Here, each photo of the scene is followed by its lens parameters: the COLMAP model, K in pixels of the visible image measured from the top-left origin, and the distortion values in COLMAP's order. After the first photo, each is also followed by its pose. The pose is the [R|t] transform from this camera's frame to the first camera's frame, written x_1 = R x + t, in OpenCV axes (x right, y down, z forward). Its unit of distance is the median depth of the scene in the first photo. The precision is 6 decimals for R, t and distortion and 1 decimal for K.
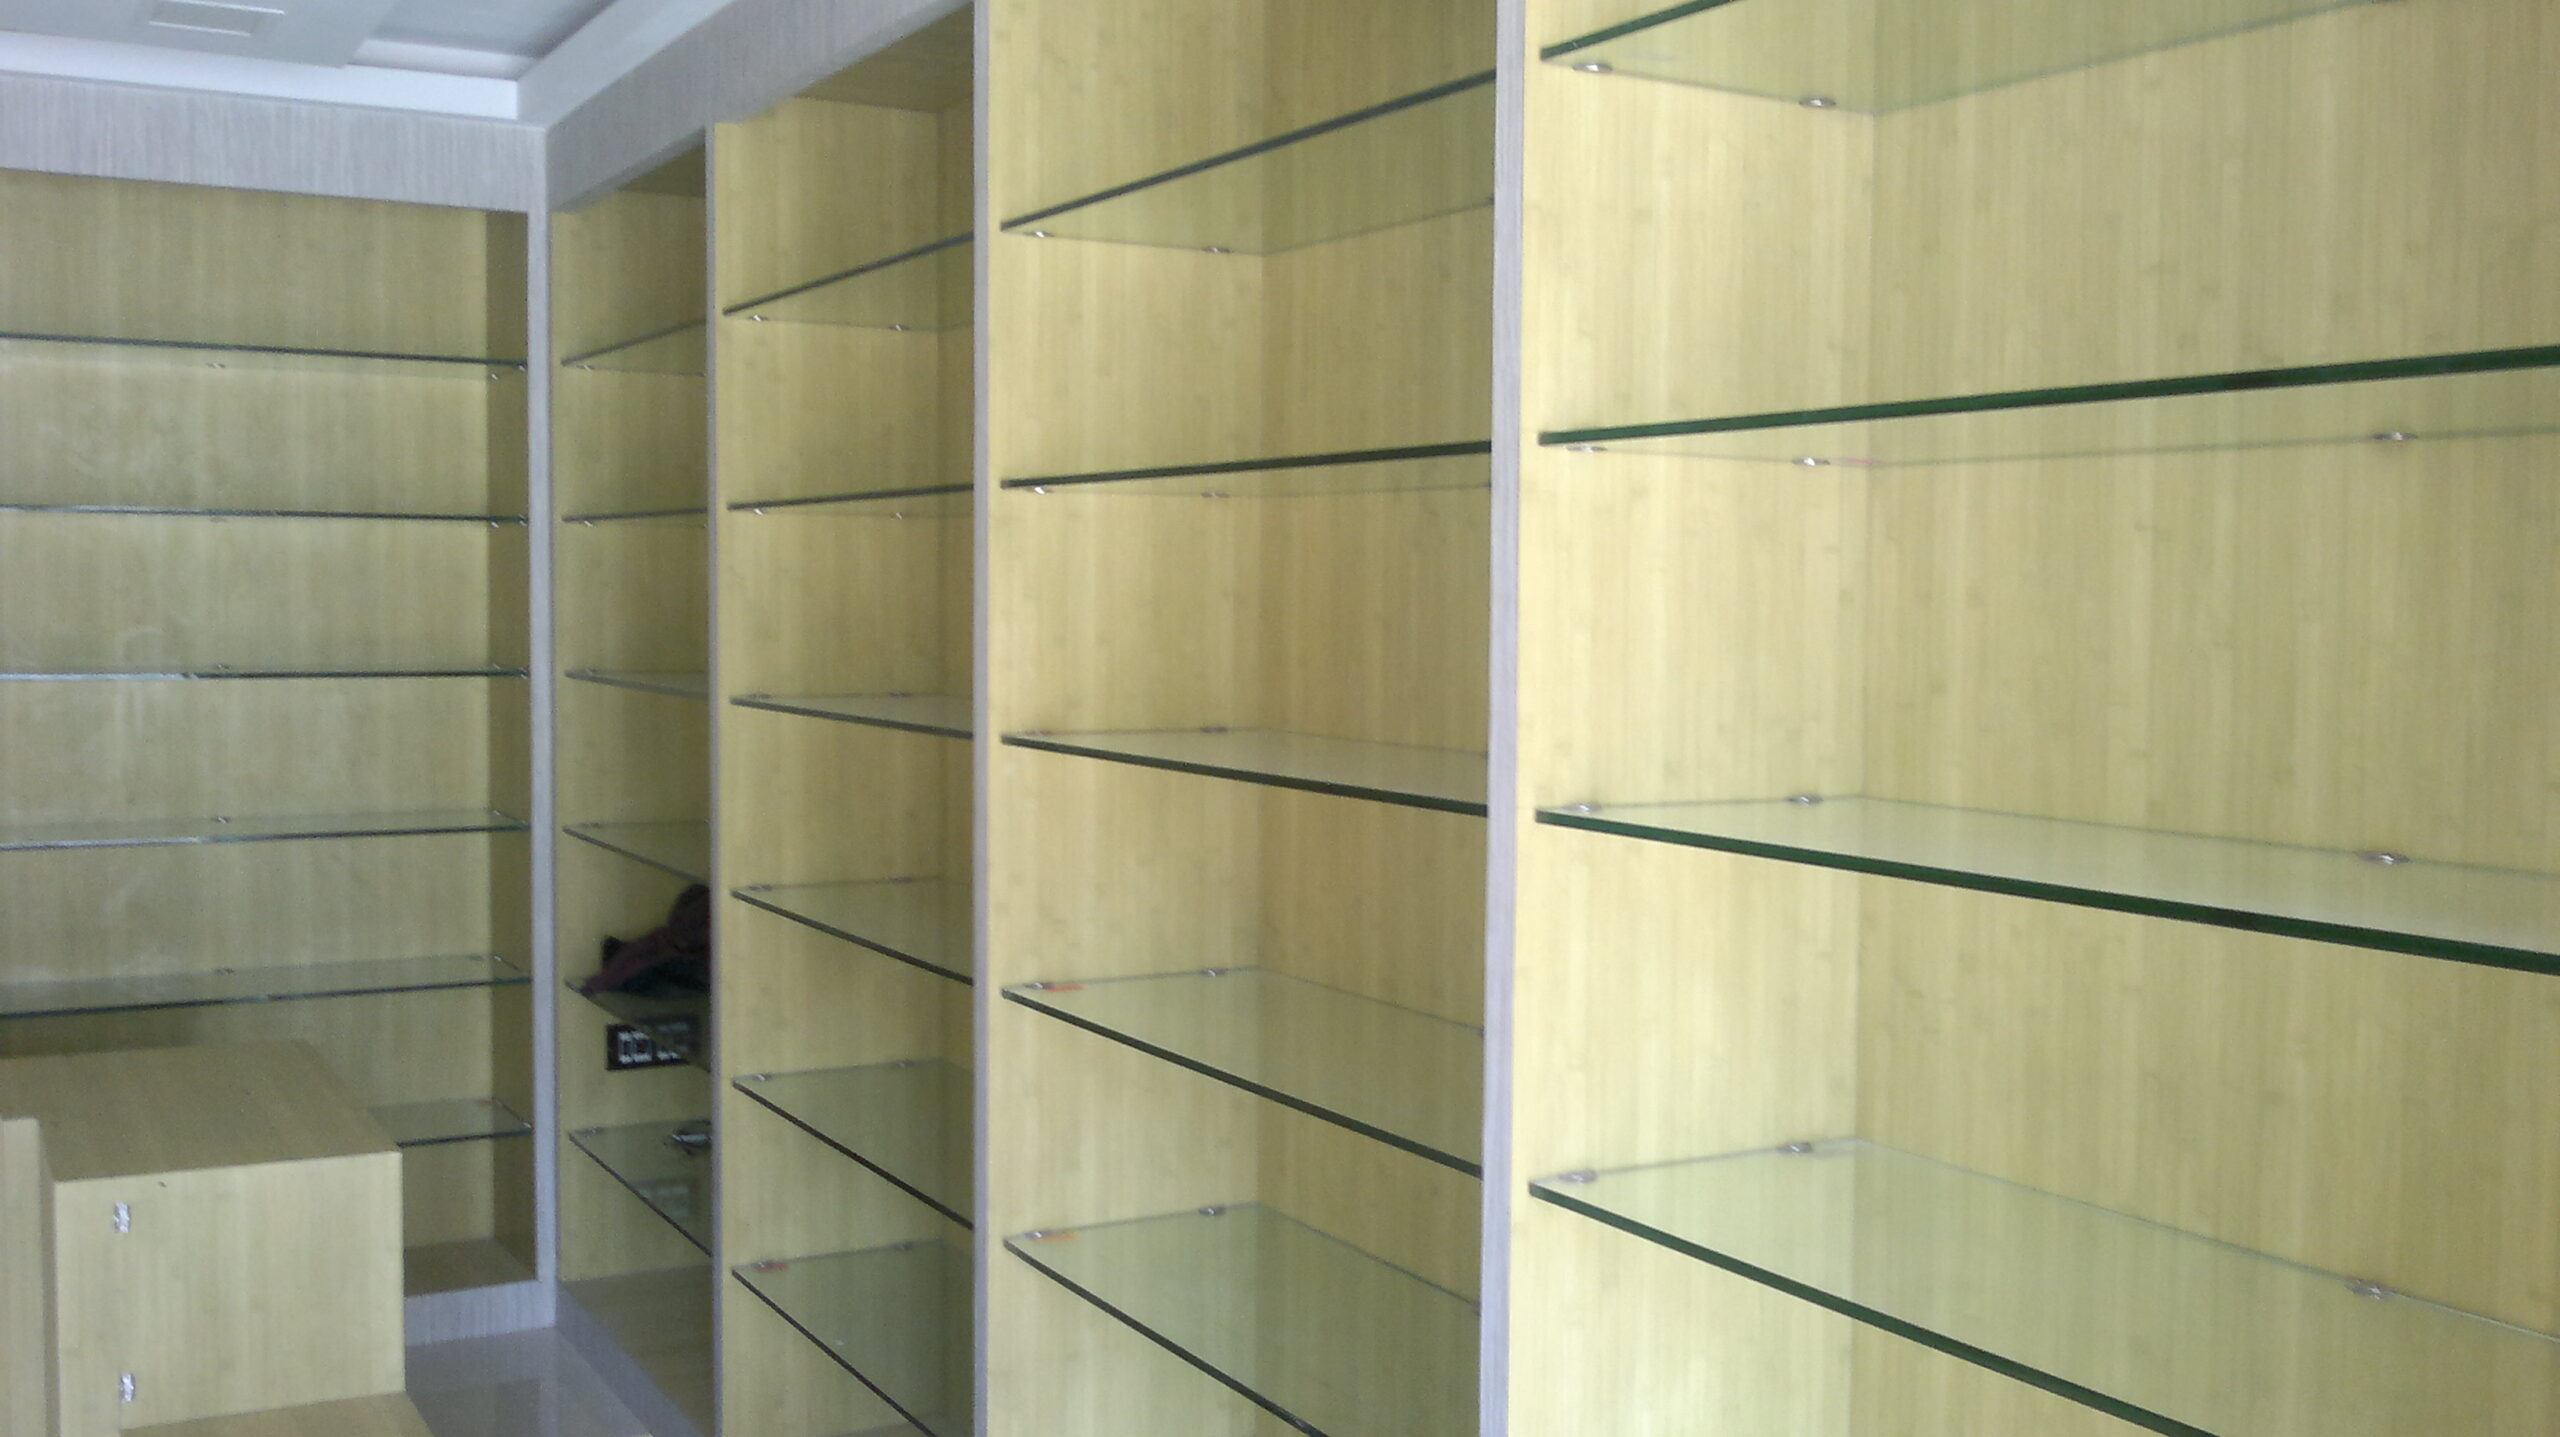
lens RADIAL K [[2456.1, 0, 1251.9], [0, 2456.1, 716.6], [0, 0, 1]] dist [0.047206, -0.118834]
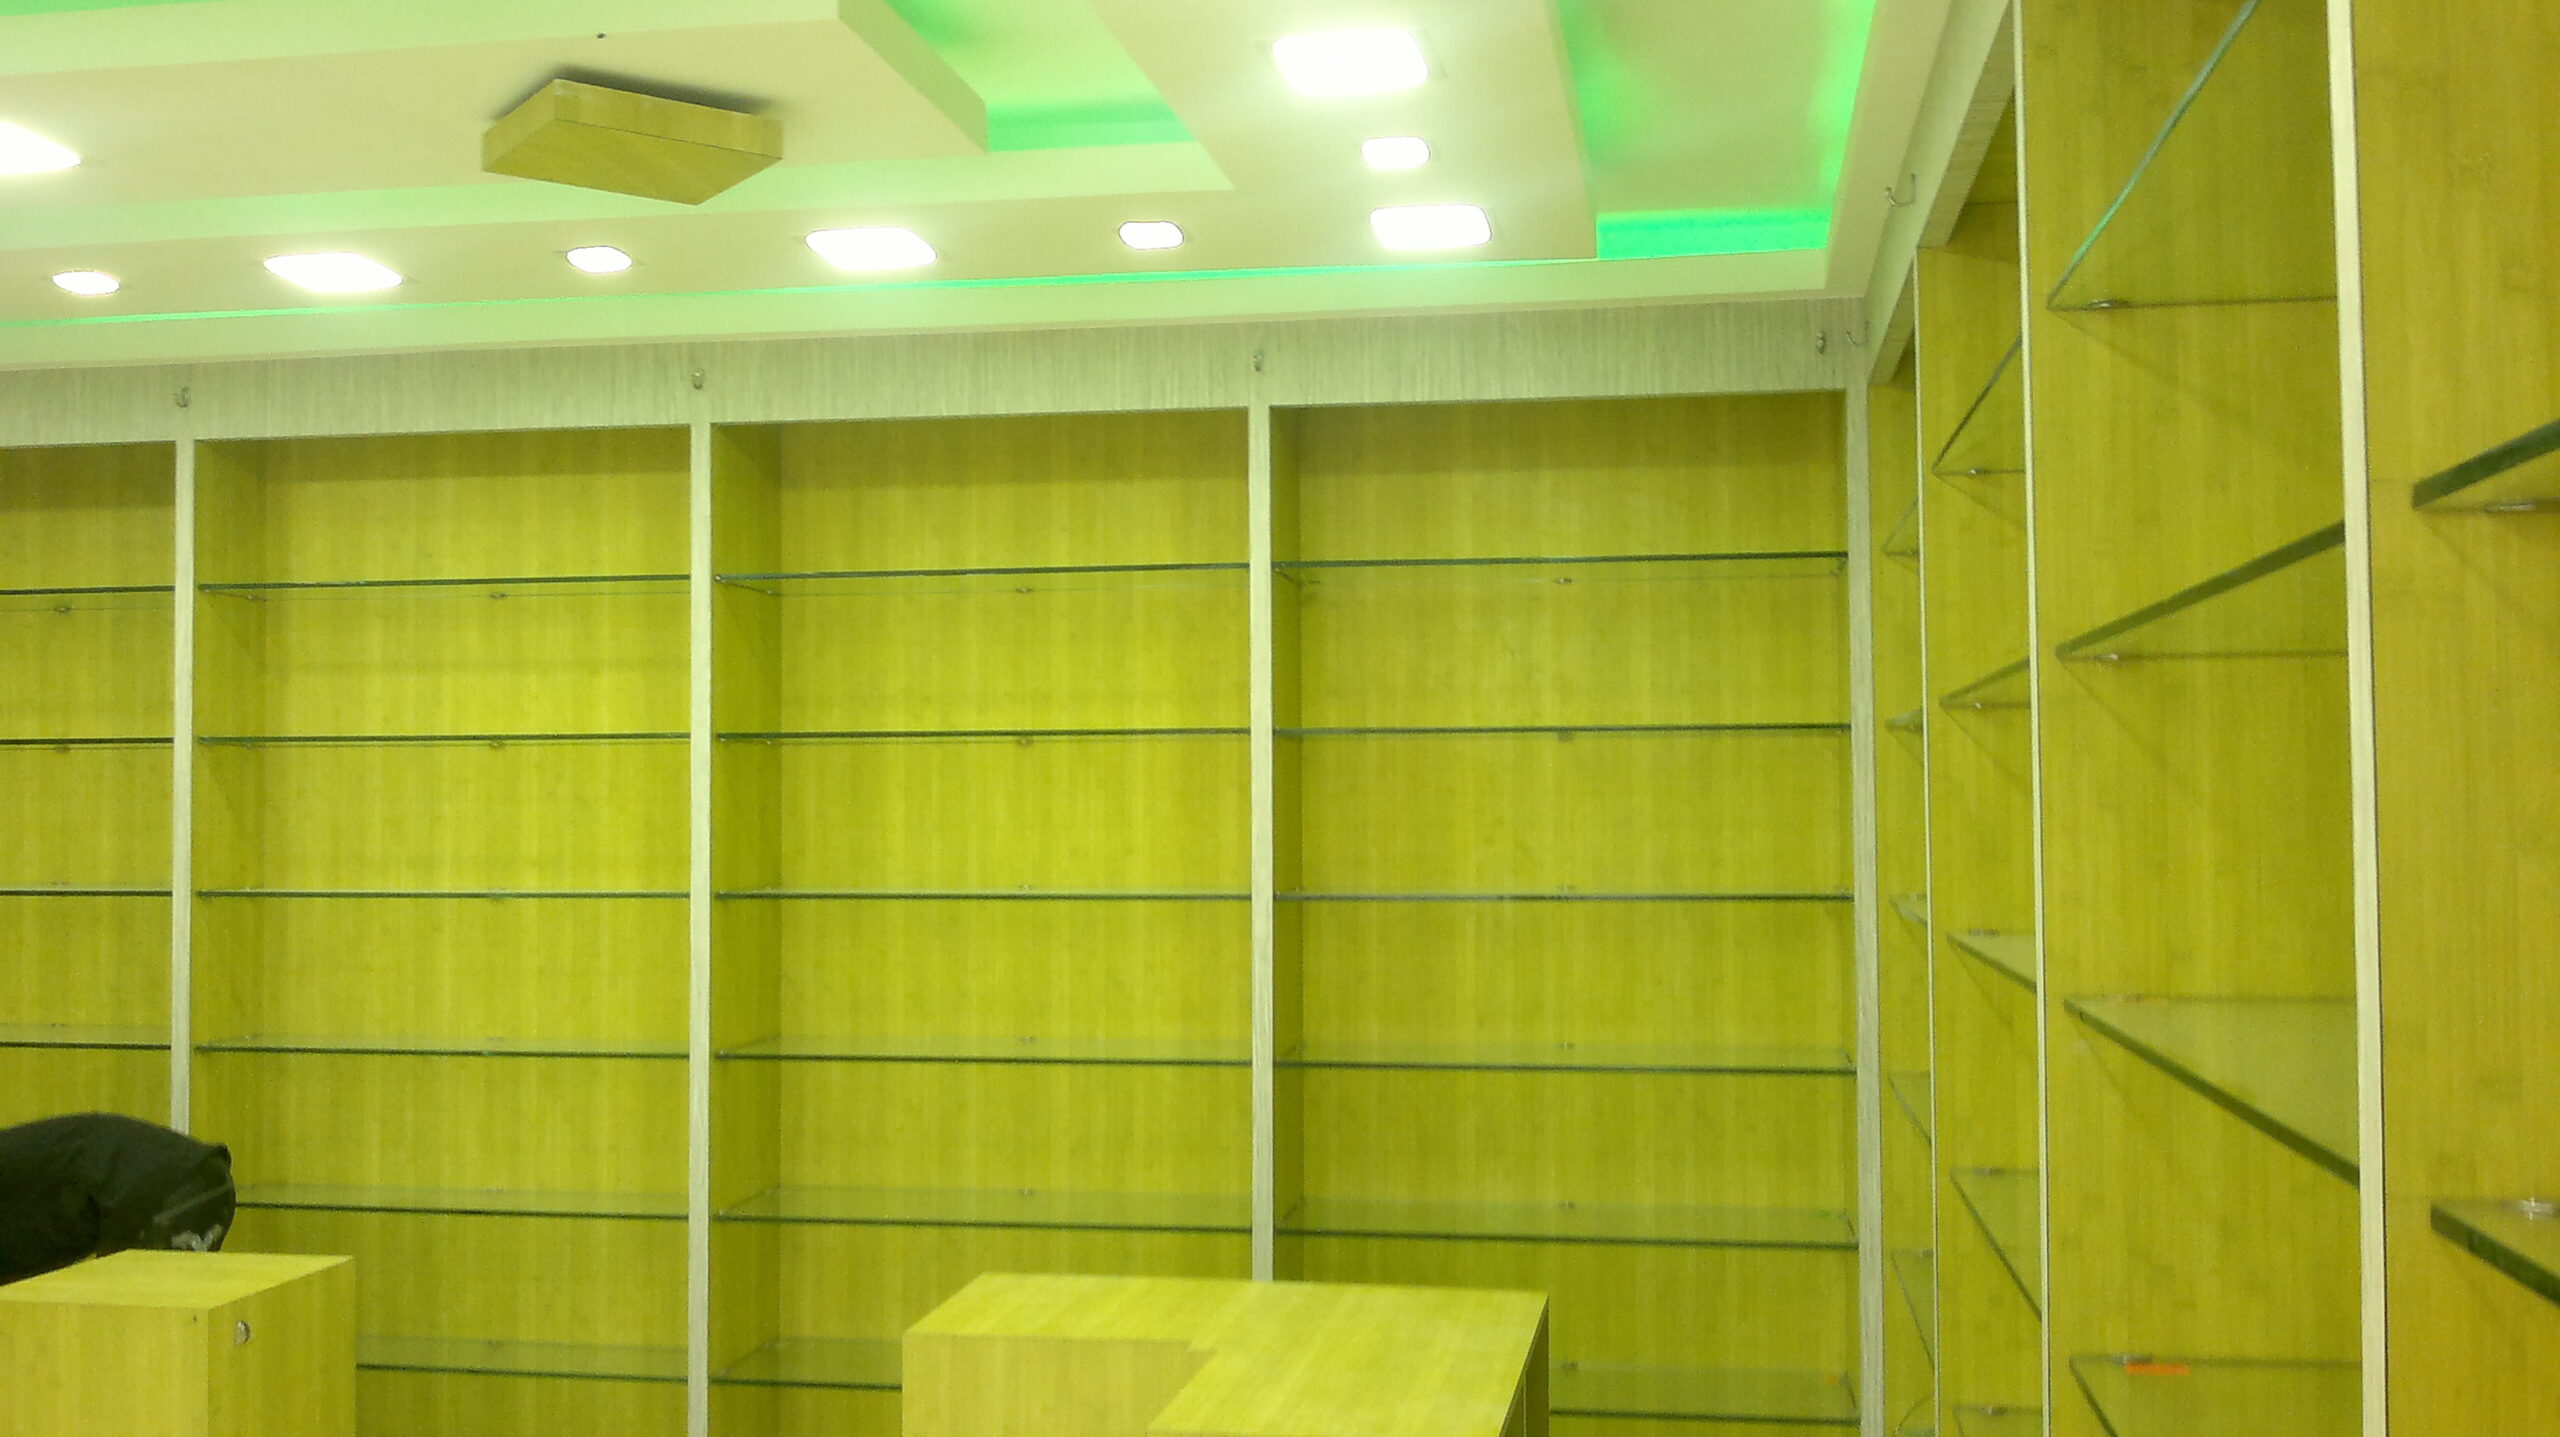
lens RADIAL K [[2447.8, 0, 1314.1], [0, 2447.8, 706.4], [0, 0, 1]] dist [-0.003713, -0.075438]
pose [[0.788860, -0.037345, -0.613437, 0.098879], [-0.018925, 0.996203, -0.084984, -0.007821], [0.614281, 0.078650, 0.785158, 0.179944]]
